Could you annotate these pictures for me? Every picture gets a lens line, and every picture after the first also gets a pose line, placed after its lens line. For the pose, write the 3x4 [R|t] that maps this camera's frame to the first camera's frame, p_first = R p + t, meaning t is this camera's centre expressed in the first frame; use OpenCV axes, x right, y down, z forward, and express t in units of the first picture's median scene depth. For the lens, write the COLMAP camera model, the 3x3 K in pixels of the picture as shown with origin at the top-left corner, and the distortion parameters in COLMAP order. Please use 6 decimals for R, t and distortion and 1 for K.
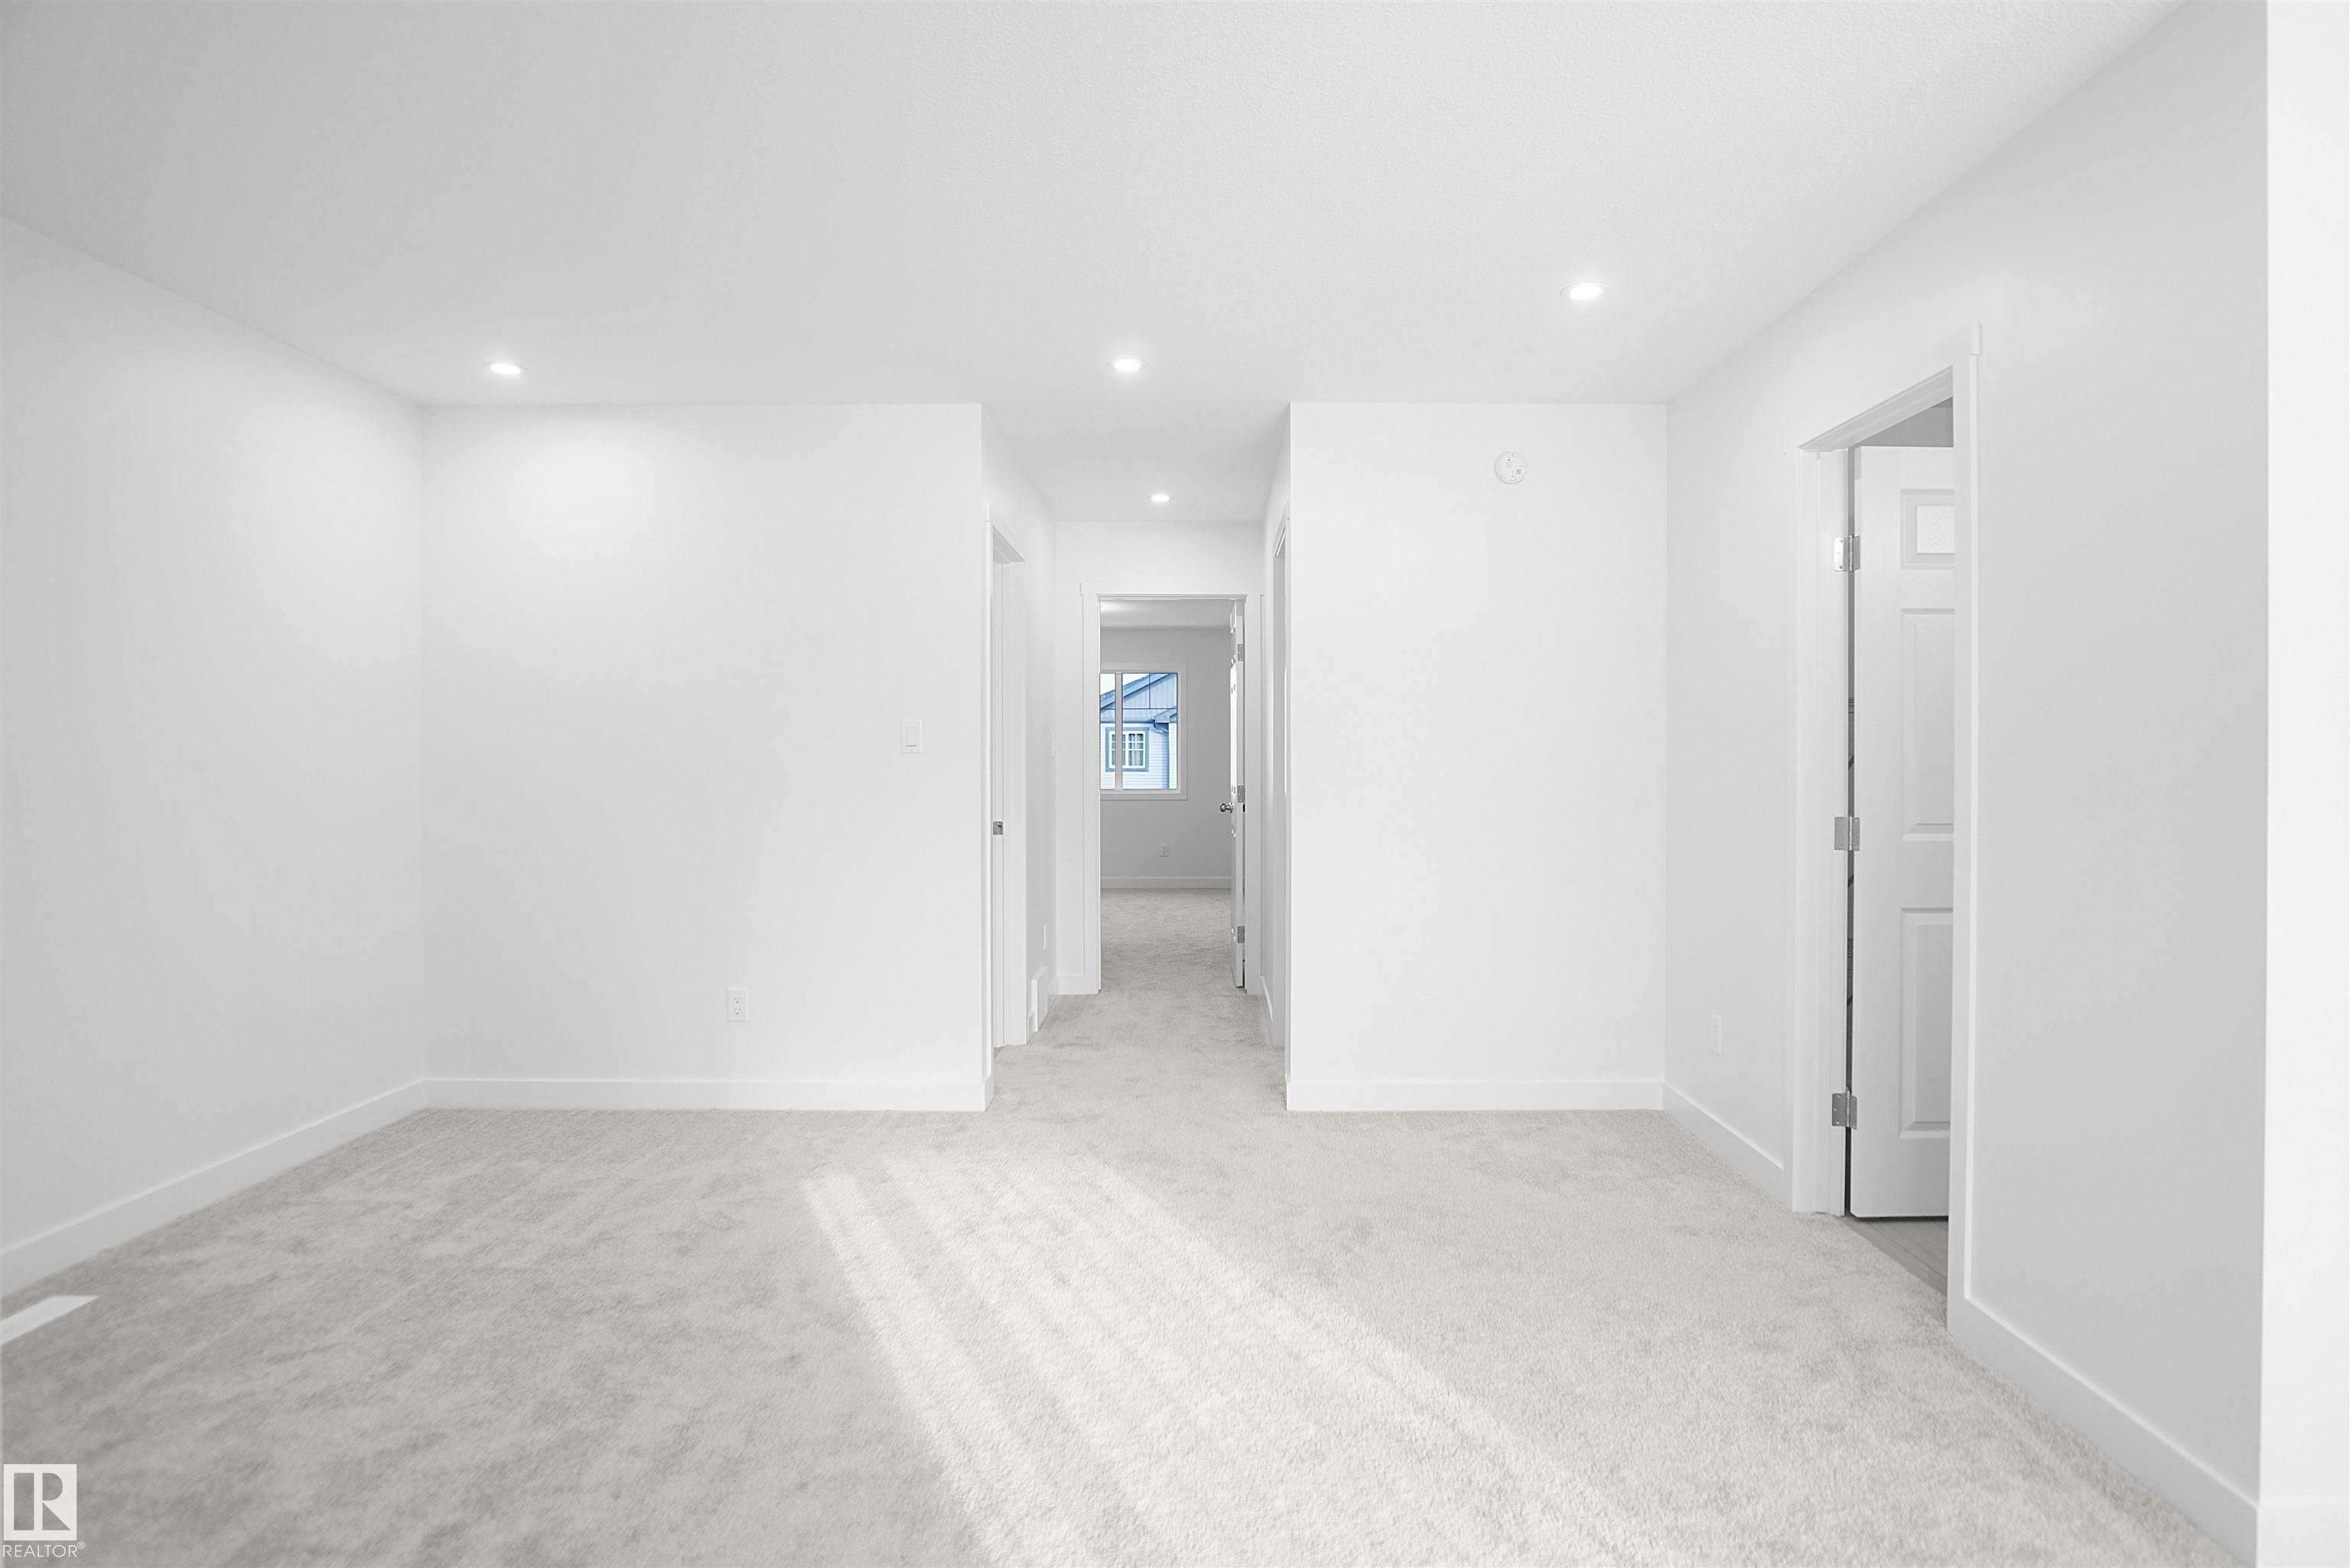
lens RADIAL K [[1283.2, 0, 1179.1], [0, 1283.2, 786.5], [0, 0, 1]] dist [-0.031229, 0.007408]
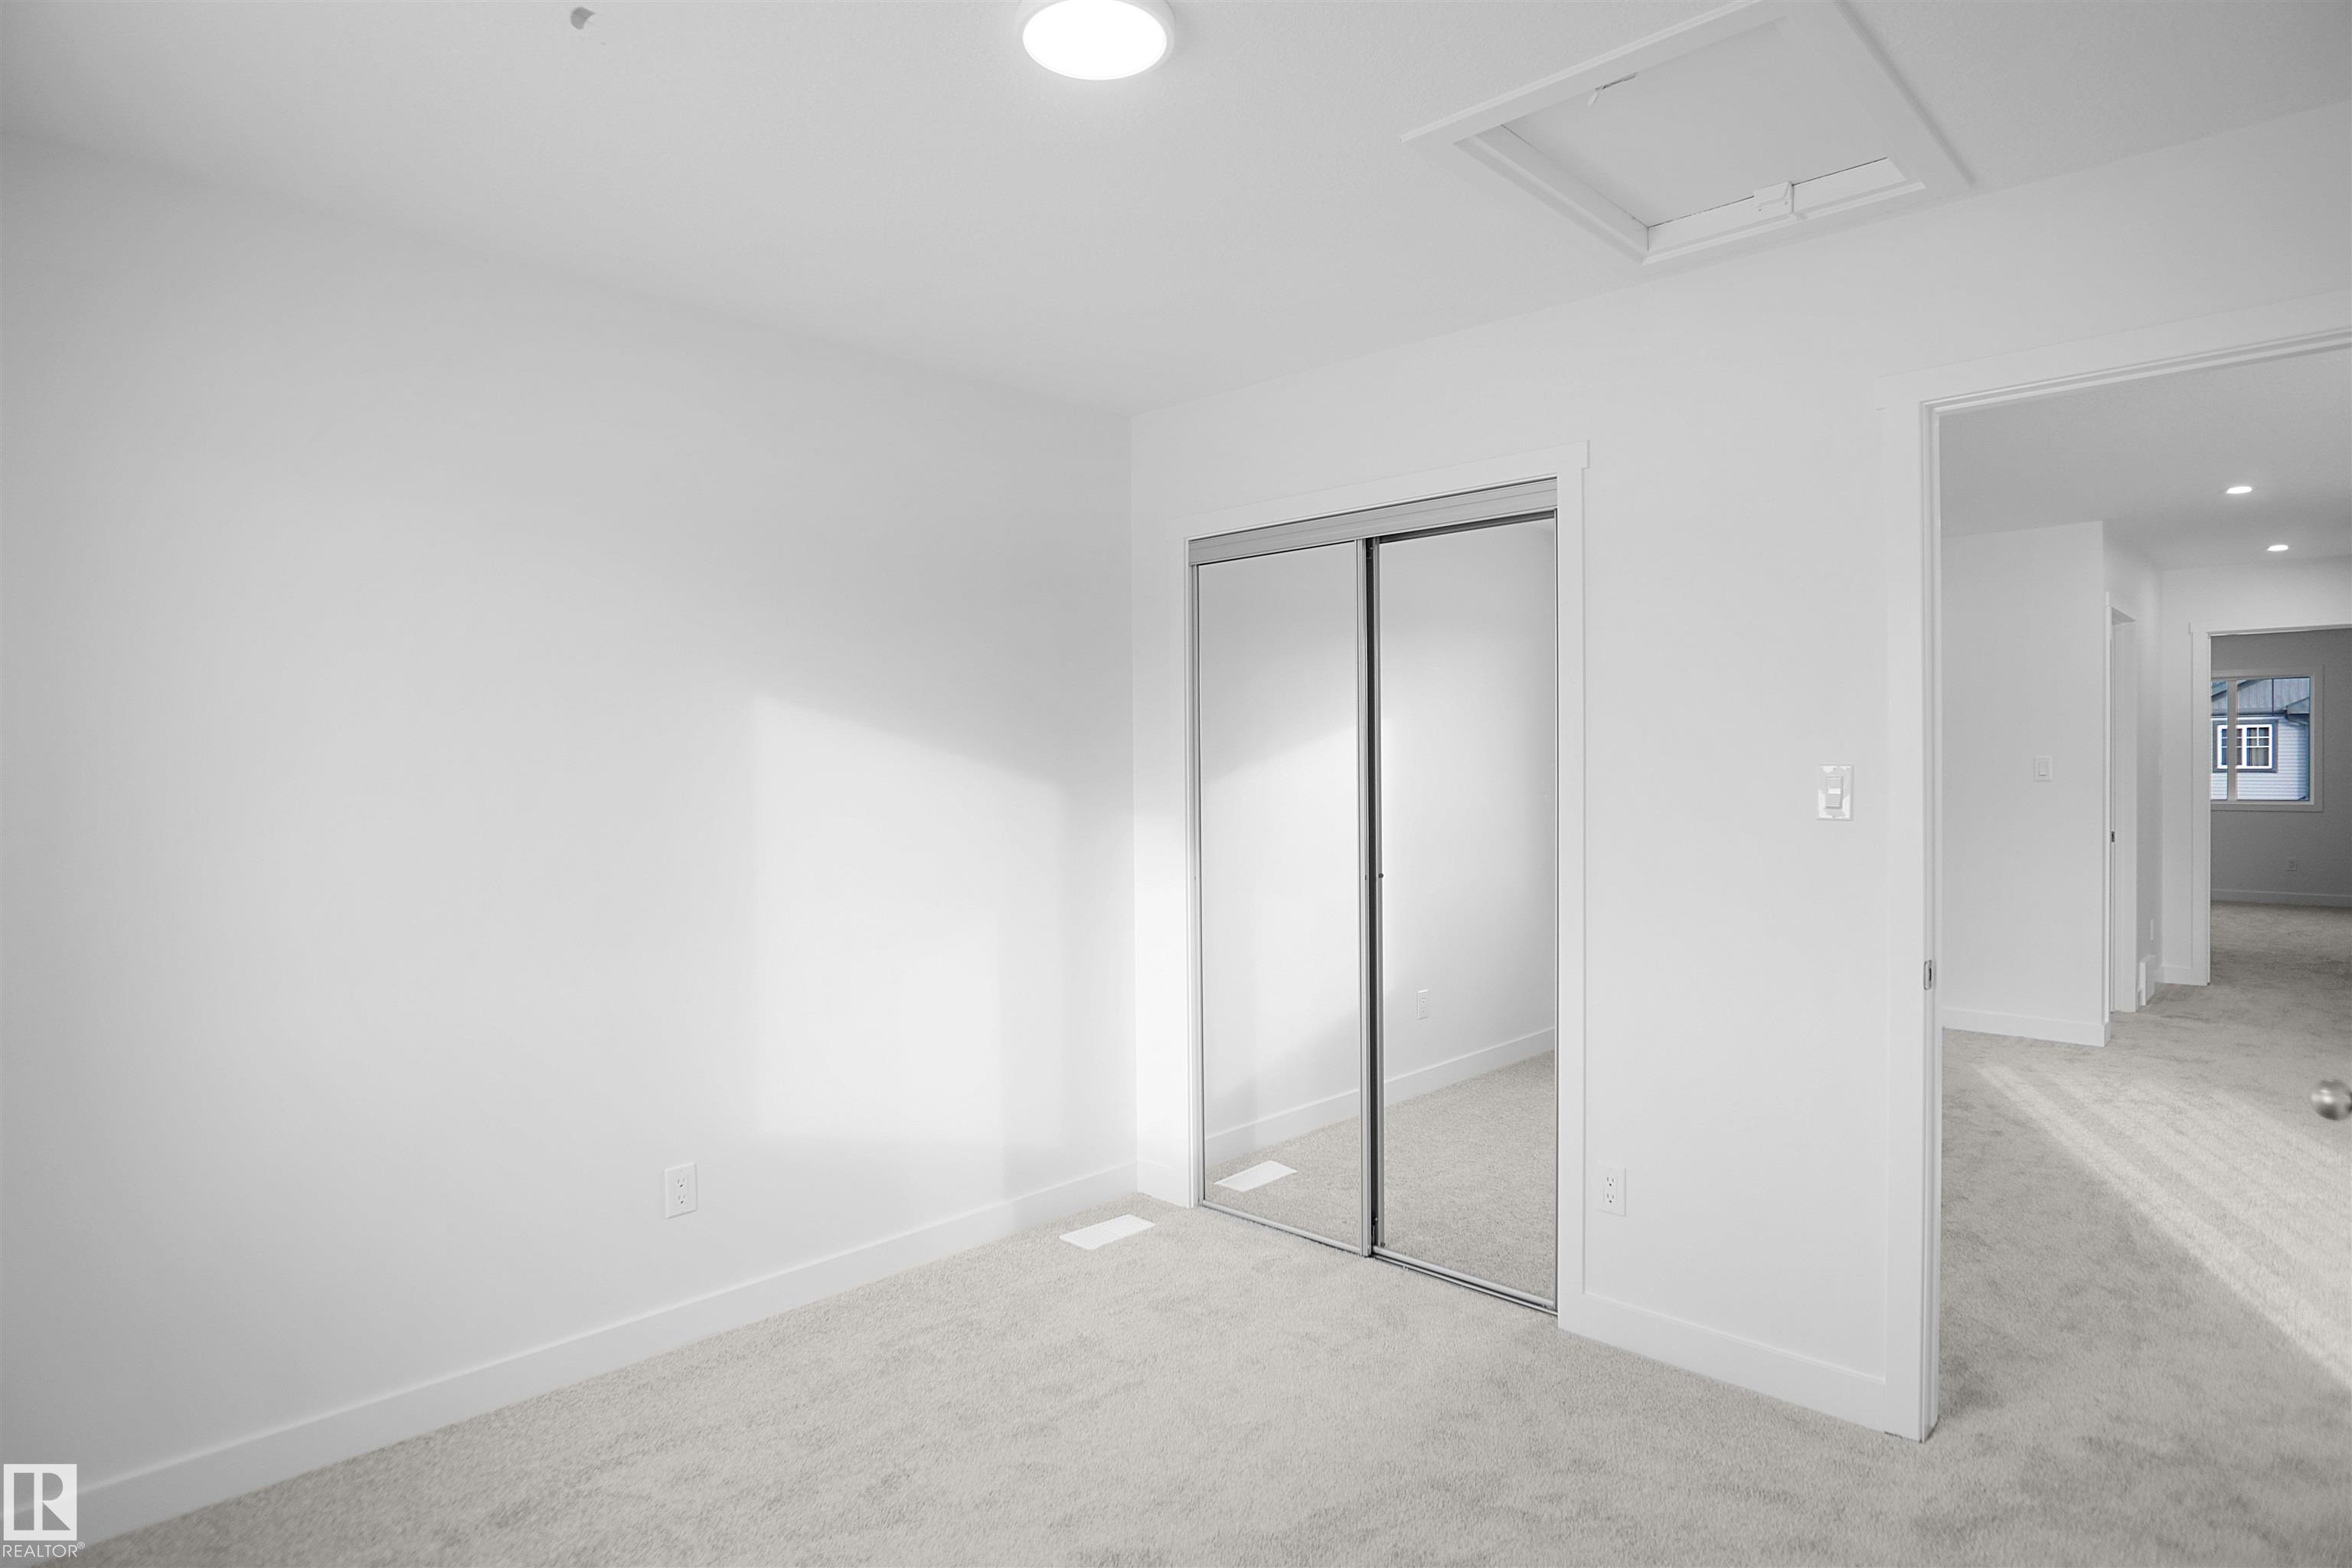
lens RADIAL K [[1284.4, 0, 1200.0], [0, 1284.4, 786.9], [0, 0, 1]] dist [-0.031229, 0.007408]
pose [[0.743474, 0.004631, -0.668749, 0.021877], [-0.003541, 0.999989, 0.002989, -0.014720], [0.668755, 0.000146, 0.743483, -0.460283]]
